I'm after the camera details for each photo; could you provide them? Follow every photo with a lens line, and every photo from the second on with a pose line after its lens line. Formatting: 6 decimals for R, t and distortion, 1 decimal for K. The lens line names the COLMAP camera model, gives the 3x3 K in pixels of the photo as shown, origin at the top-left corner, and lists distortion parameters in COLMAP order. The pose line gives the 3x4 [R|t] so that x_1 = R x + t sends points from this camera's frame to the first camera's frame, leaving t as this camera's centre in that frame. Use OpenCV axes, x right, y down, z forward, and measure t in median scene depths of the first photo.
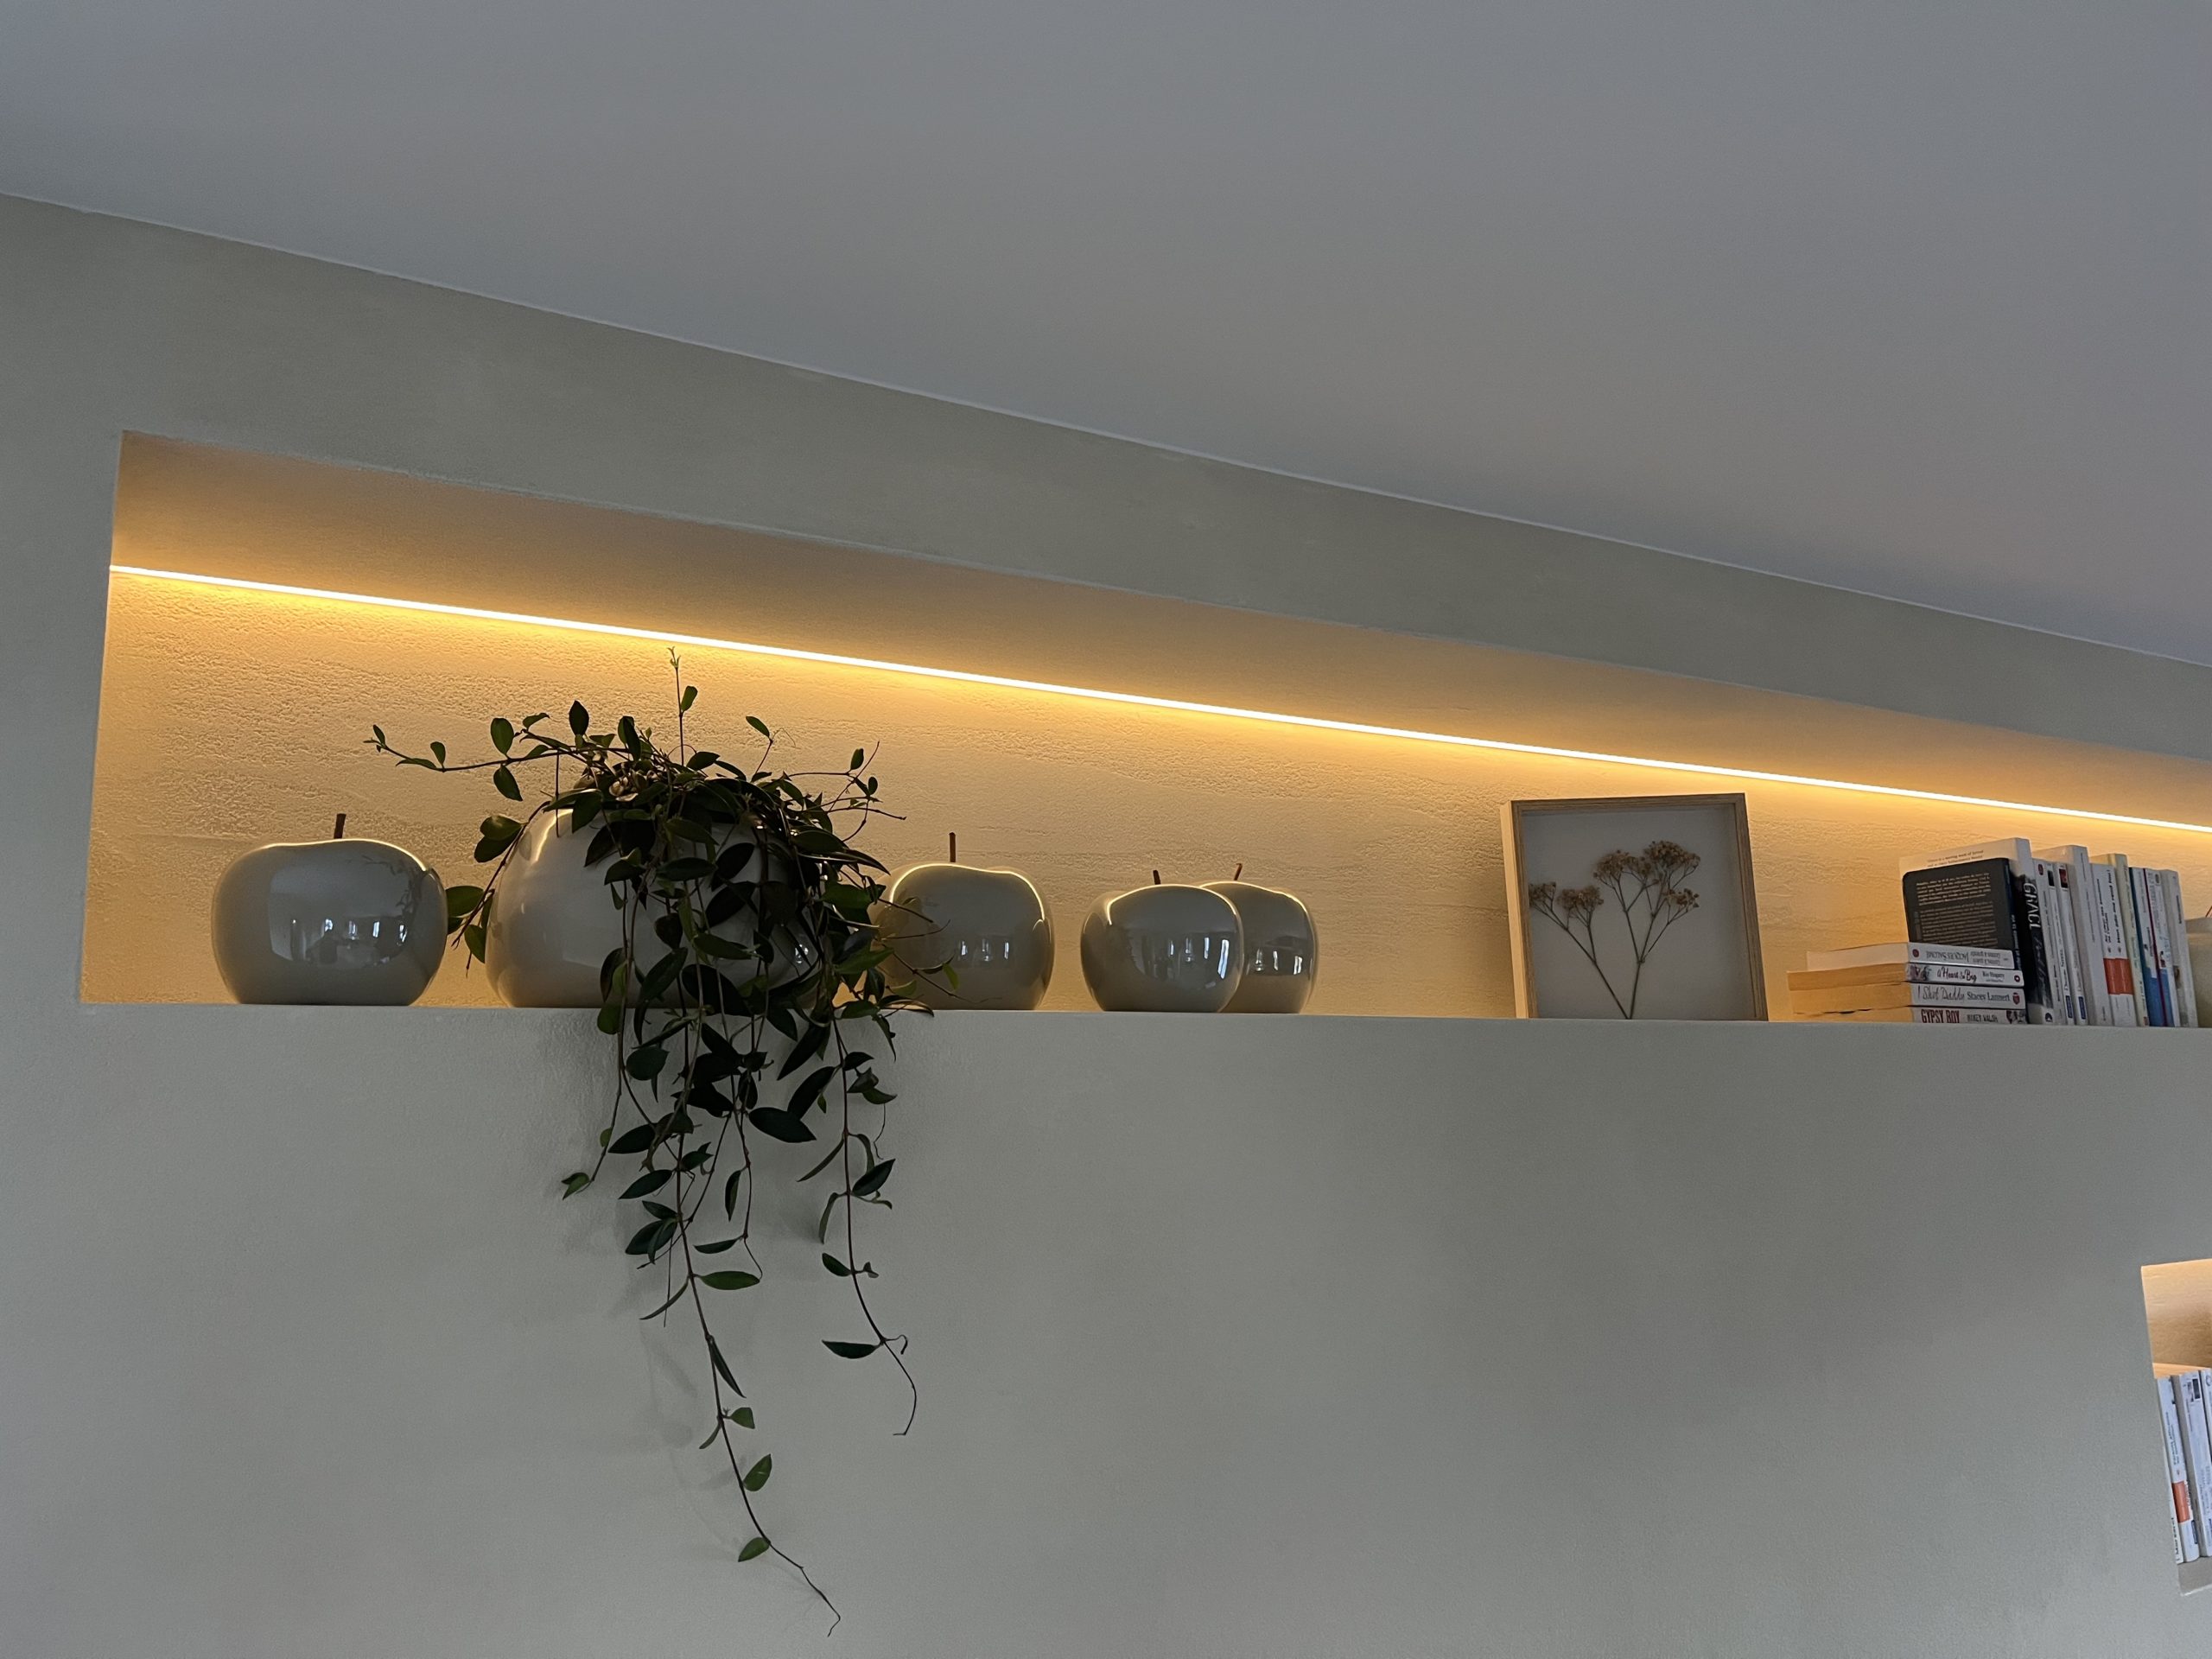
lens RADIAL K [[1681.3, 0, 1106.0], [0, 1681.3, 829.5], [0, 0, 1]] dist [0.062518, -0.055024]
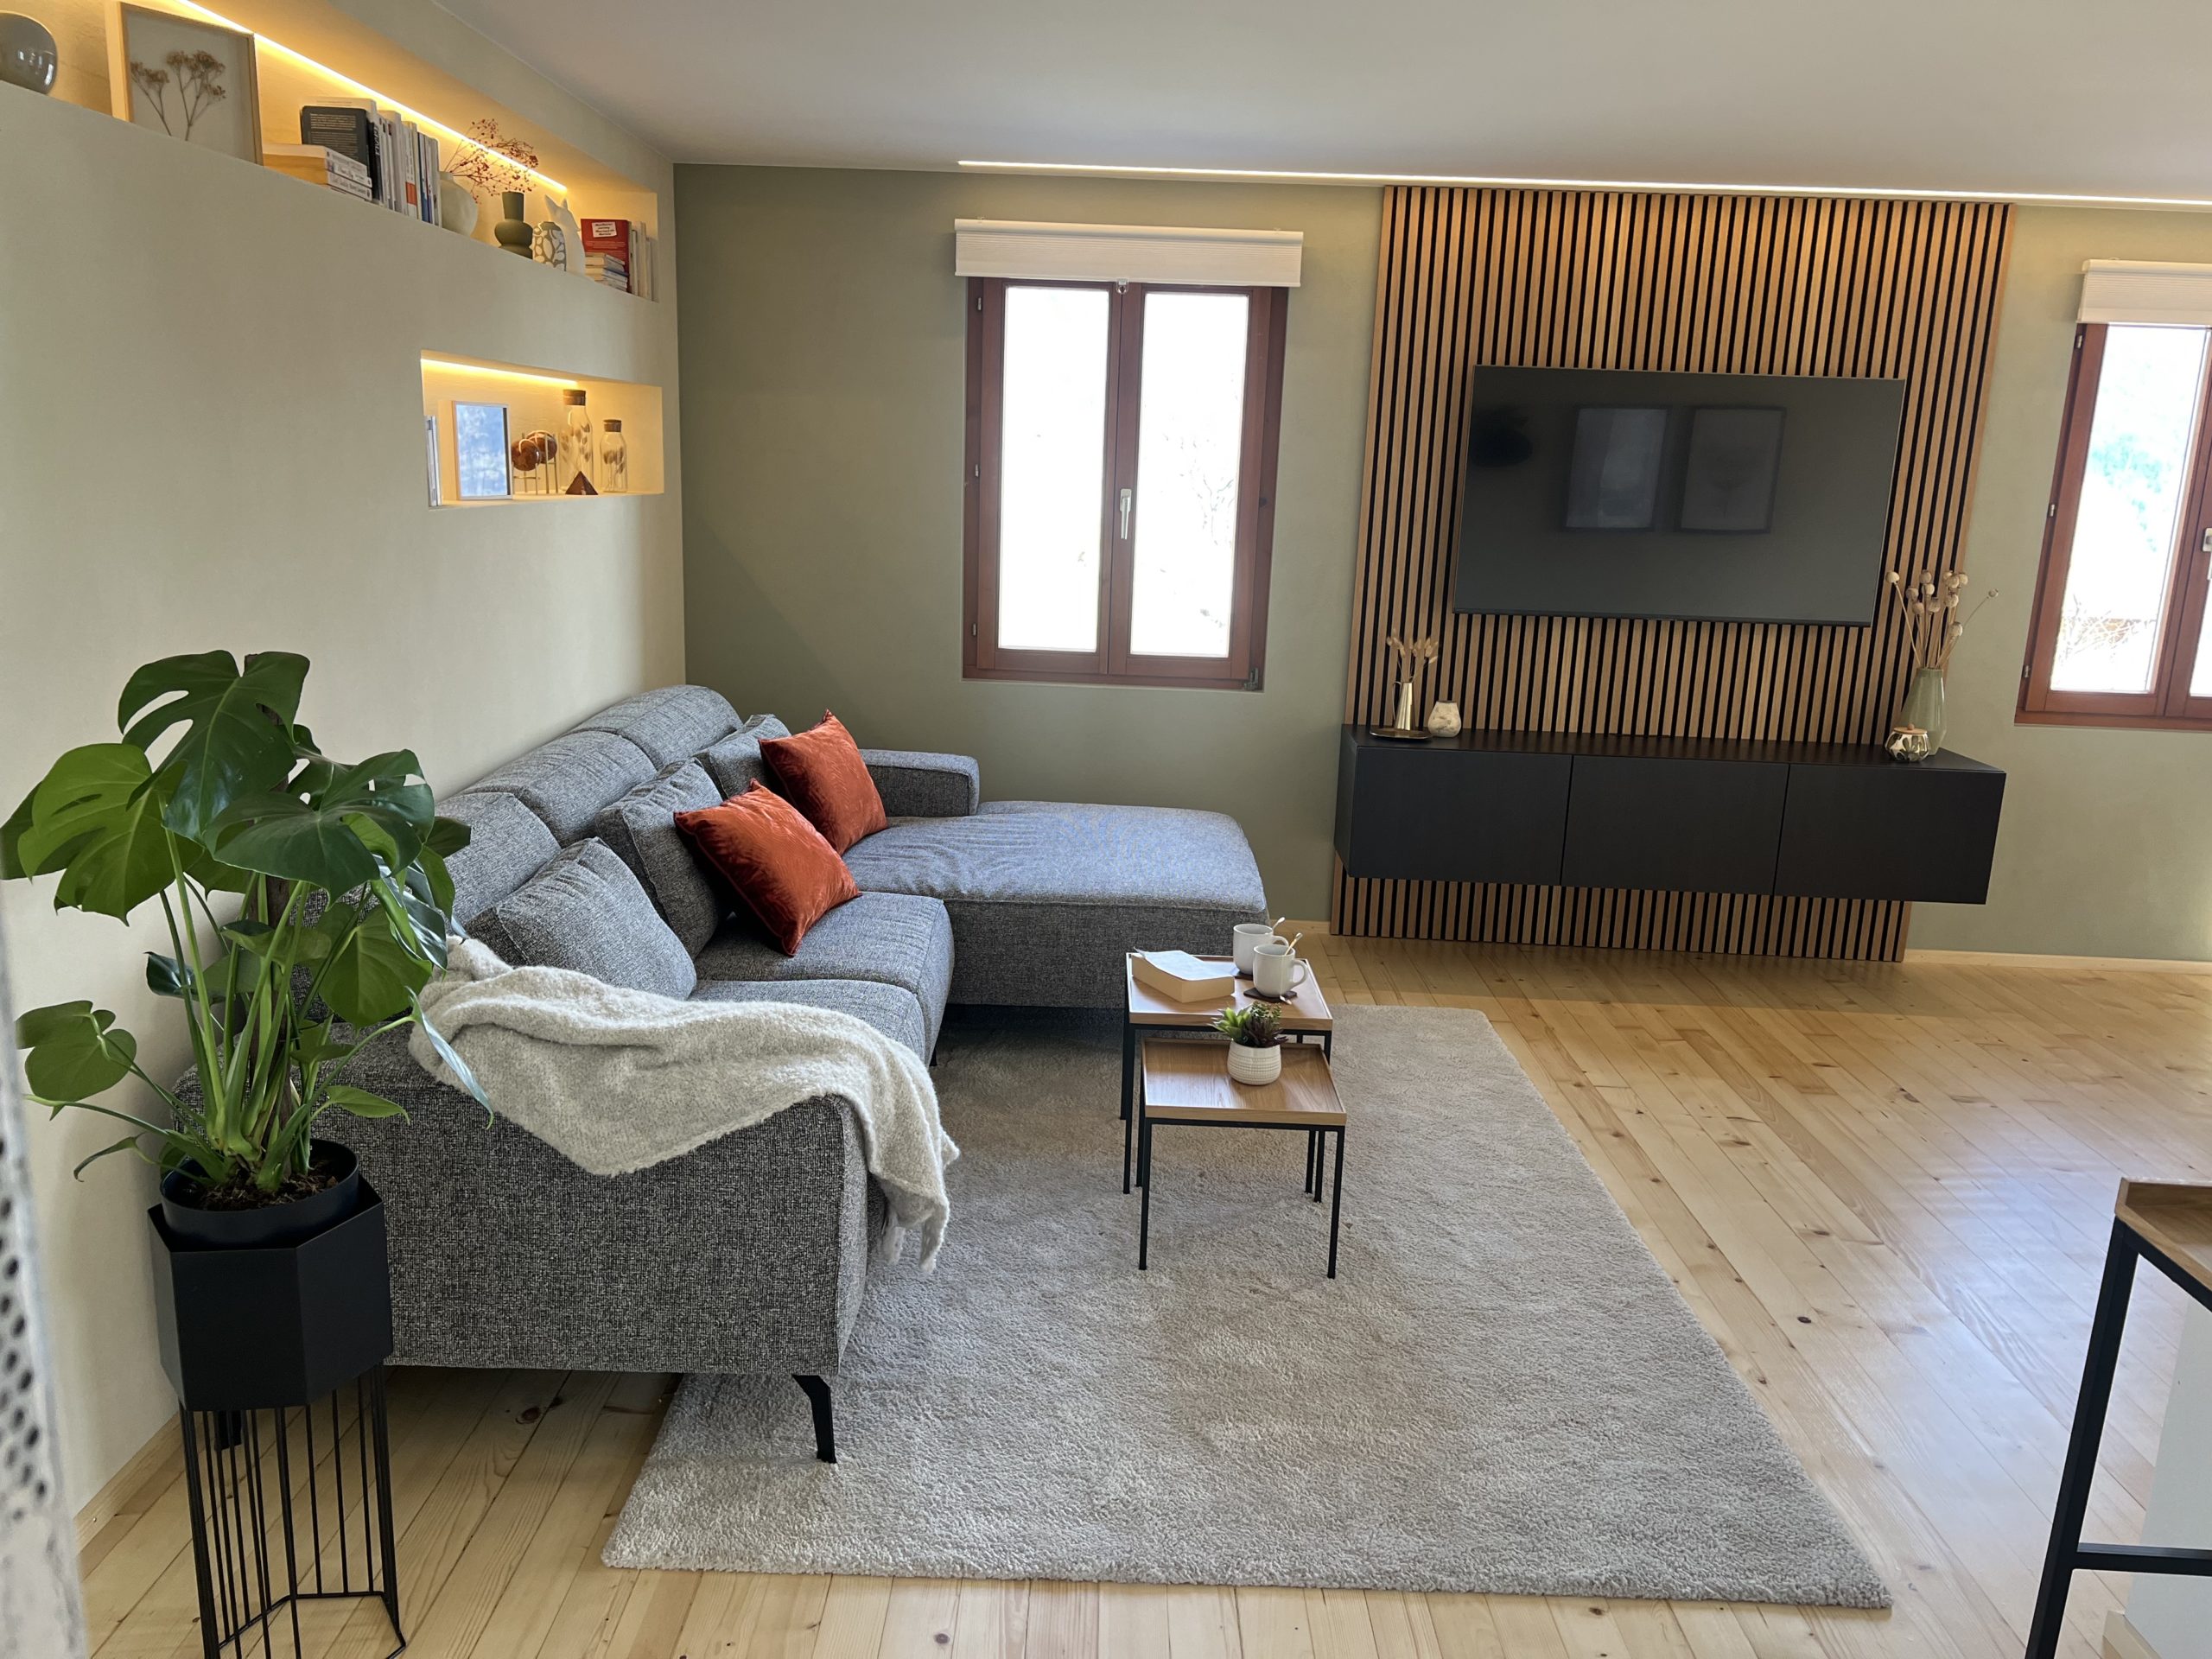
lens RADIAL K [[1681.3, 0, 1106.0], [0, 1681.3, 829.5], [0, 0, 1]] dist [0.062518, -0.055024]
pose [[0.528125, -0.130122, 0.839138, -0.718688], [-0.210432, 0.937313, 0.277784, 0.070272], [-0.822680, -0.323286, 0.467636, -0.772718]]
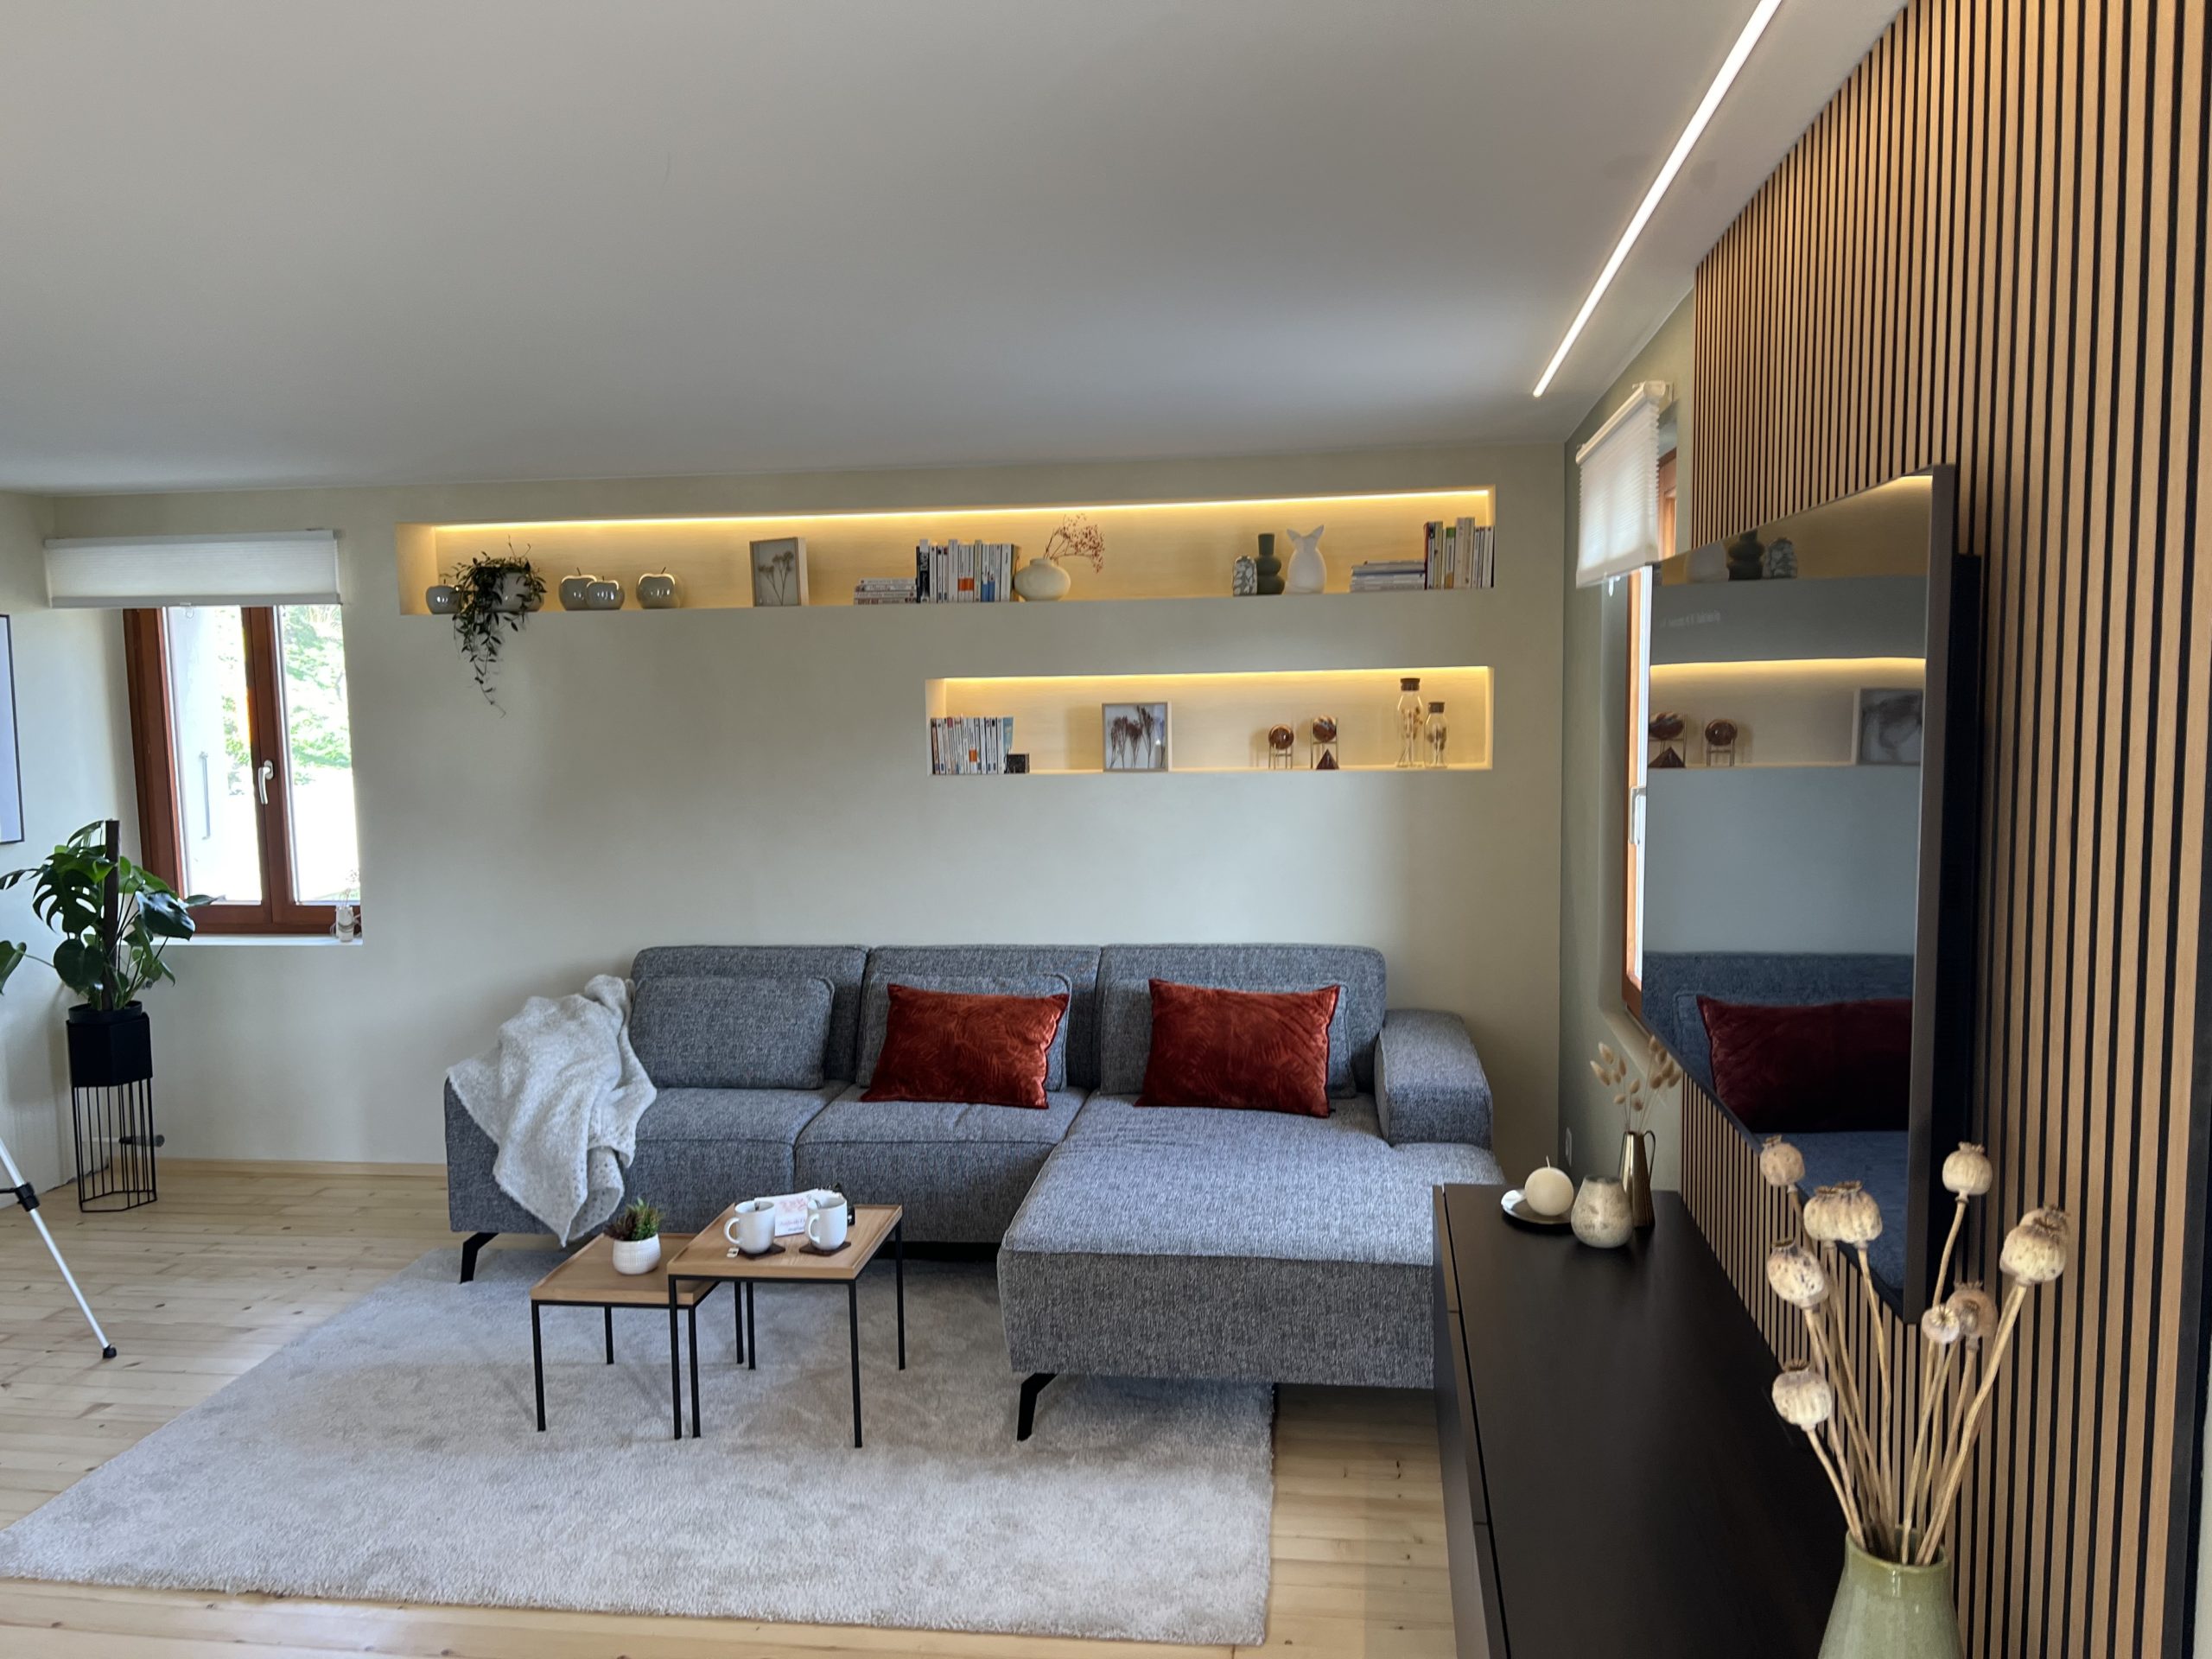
lens RADIAL K [[1681.3, 0, 1106.0], [0, 1681.3, 829.5], [0, 0, 1]] dist [0.062518, -0.055024]
pose [[0.766574, 0.094043, -0.635232, 3.025377], [0.116503, 0.952435, 0.281594, -0.341159], [0.631499, -0.289870, 0.719155, -1.194086]]
